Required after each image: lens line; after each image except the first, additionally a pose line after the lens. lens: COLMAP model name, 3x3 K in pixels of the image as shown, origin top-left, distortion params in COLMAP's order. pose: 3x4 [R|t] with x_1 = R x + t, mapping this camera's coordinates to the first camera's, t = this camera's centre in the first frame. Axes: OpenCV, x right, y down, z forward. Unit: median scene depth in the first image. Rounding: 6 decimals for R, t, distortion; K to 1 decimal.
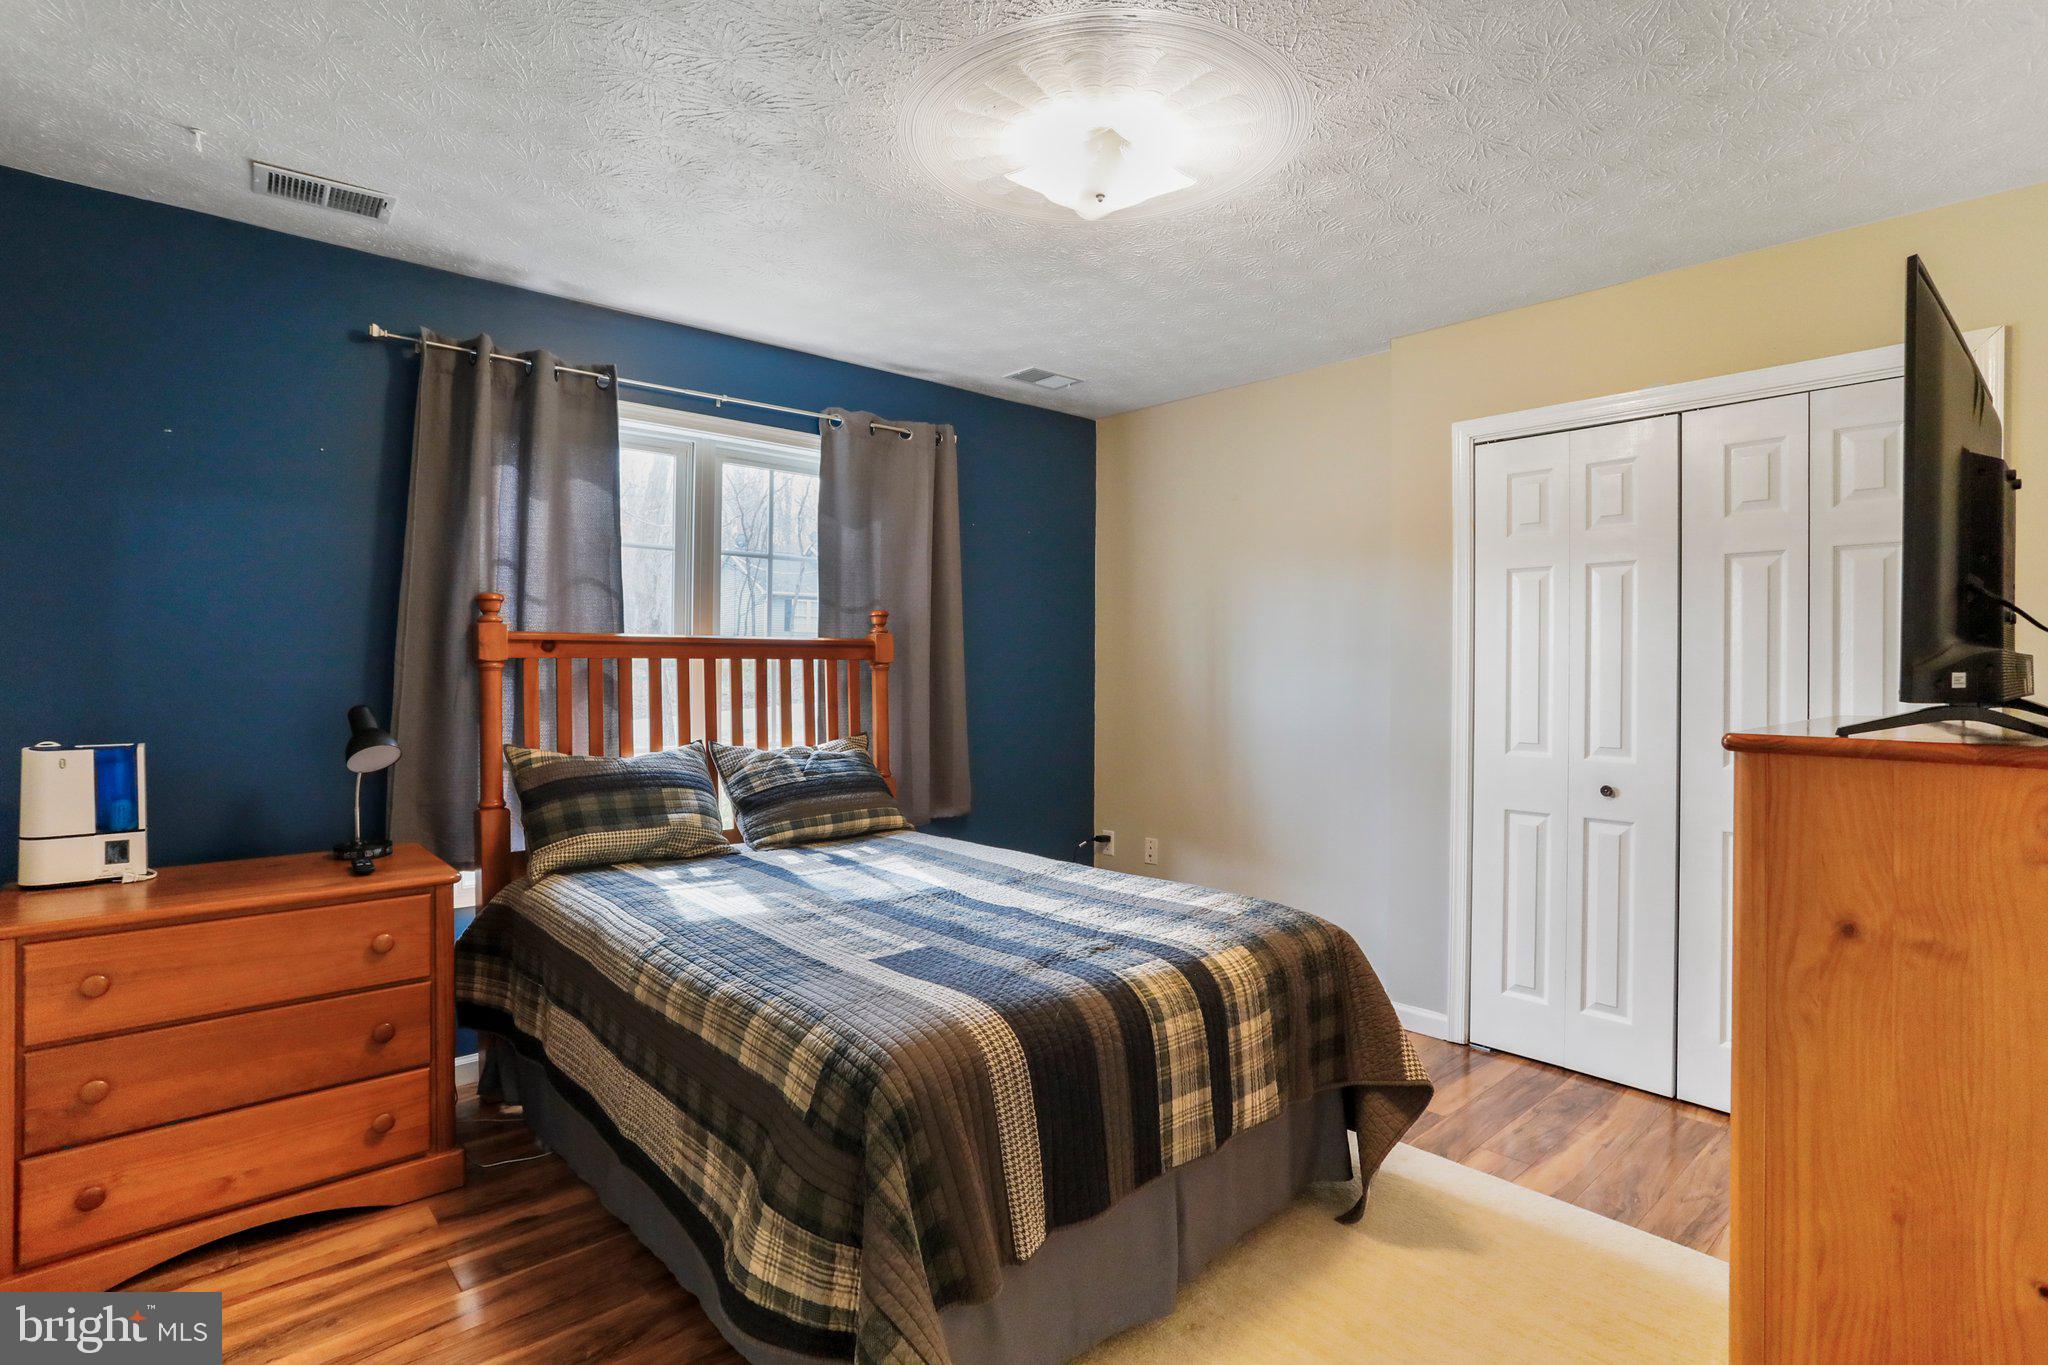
lens RADIAL K [[1012.1, 0, 1015.3], [0, 1012.1, 670.4], [0, 0, 1]] dist [-0.071779, 0.055084]
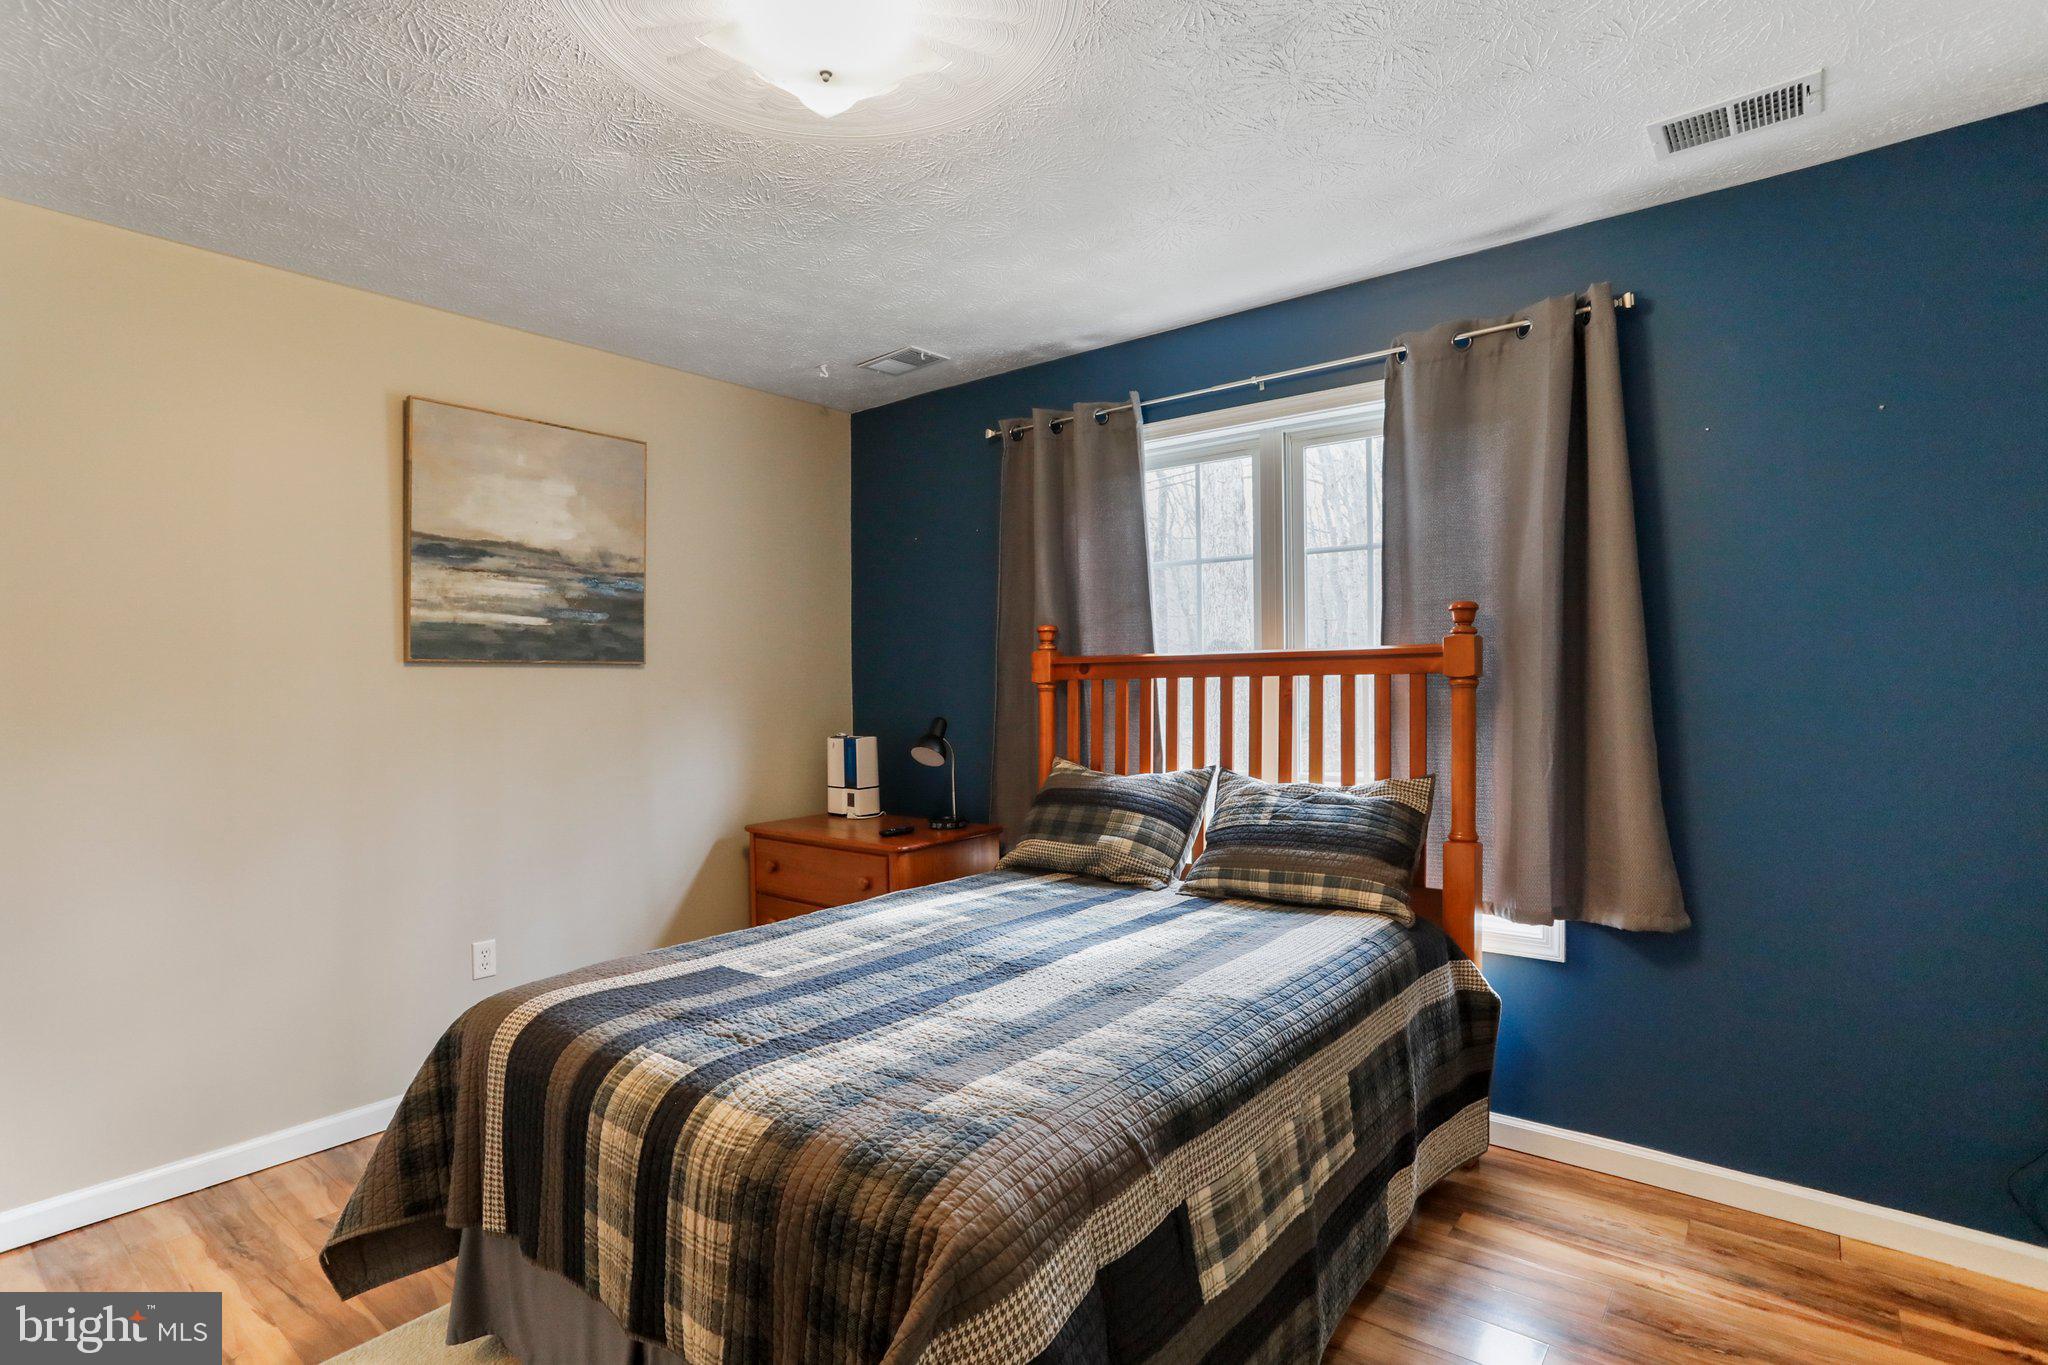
lens RADIAL K [[1020.0, 0, 1024.0], [0, 1020.0, 682.5], [0, 0, 1]] dist [-0.070735, 0.057667]
pose [[0.166414, -0.008254, -0.986021, 0.559096], [0.008464, 0.999940, -0.006942, -0.001565], [0.986020, -0.007190, 0.166474, 0.658729]]
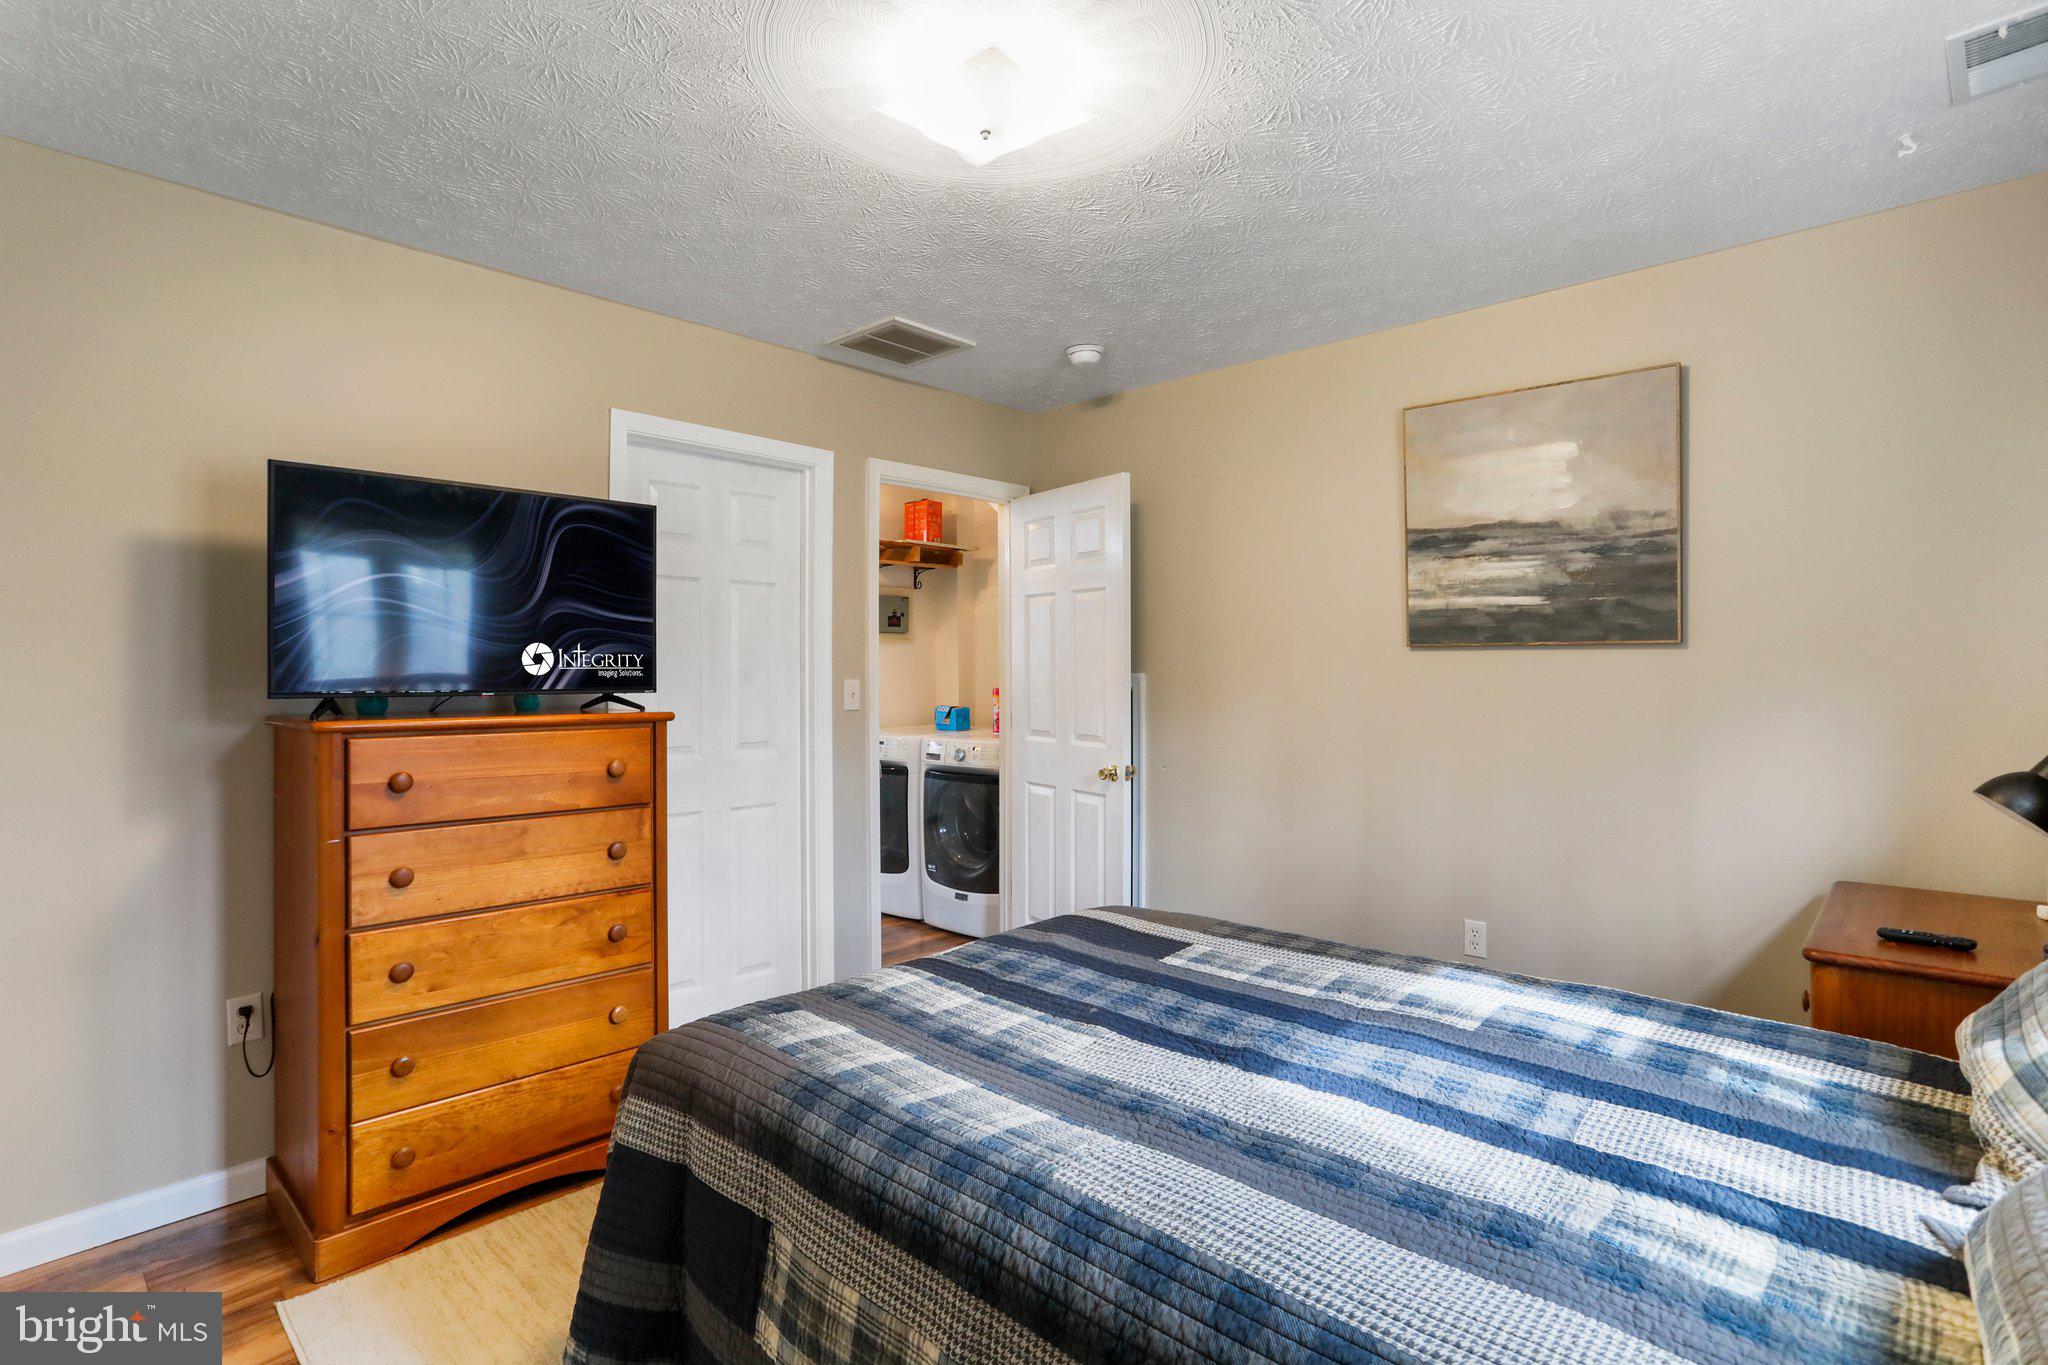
lens RADIAL K [[1012.1, 0, 1015.3], [0, 1012.1, 670.4], [0, 0, 1]] dist [-0.071779, 0.055084]
pose [[-0.996609, -0.004949, -0.082139, 0.081752], [-0.005153, 0.999984, 0.002272, -0.007479], [0.082126, 0.002687, -0.996618, 1.201072]]
